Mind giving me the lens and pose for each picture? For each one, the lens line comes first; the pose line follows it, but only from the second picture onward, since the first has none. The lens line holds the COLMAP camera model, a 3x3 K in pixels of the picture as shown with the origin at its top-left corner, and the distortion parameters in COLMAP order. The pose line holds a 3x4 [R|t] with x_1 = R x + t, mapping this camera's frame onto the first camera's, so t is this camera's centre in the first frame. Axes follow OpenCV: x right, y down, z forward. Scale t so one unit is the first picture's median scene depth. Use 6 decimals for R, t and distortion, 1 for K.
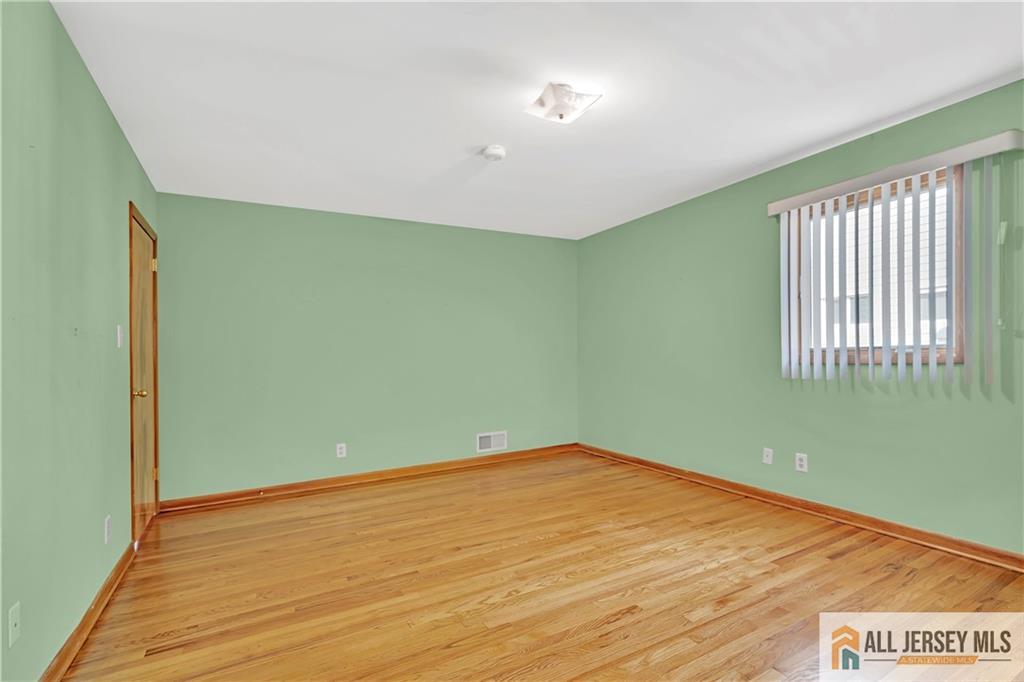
lens RADIAL K [[479.6, 0, 521.7], [0, 479.6, 348.5], [0, 0, 1]] dist [-0.005727, -0.002812]
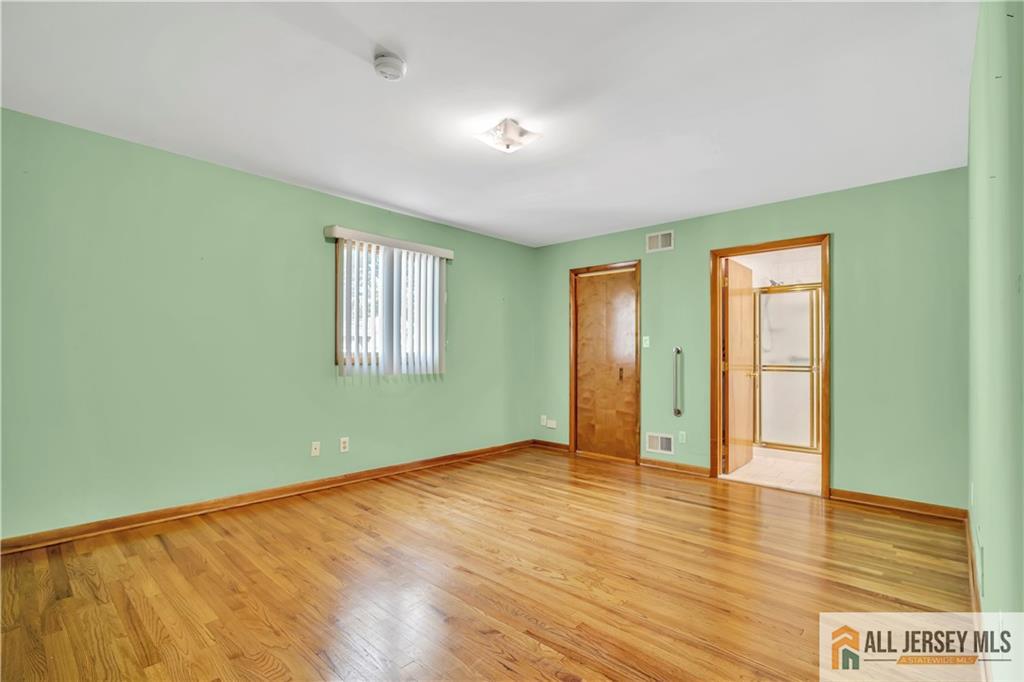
lens RADIAL K [[479.6, 0, 520.2], [0, 479.6, 348.3], [0, 0, 1]] dist [-0.005727, -0.002812]
pose [[-0.309453, 0.032578, 0.950357, -0.861177], [-0.007609, 0.999296, -0.036733, 0.038052], [-0.950884, -0.018598, -0.308987, 1.126311]]
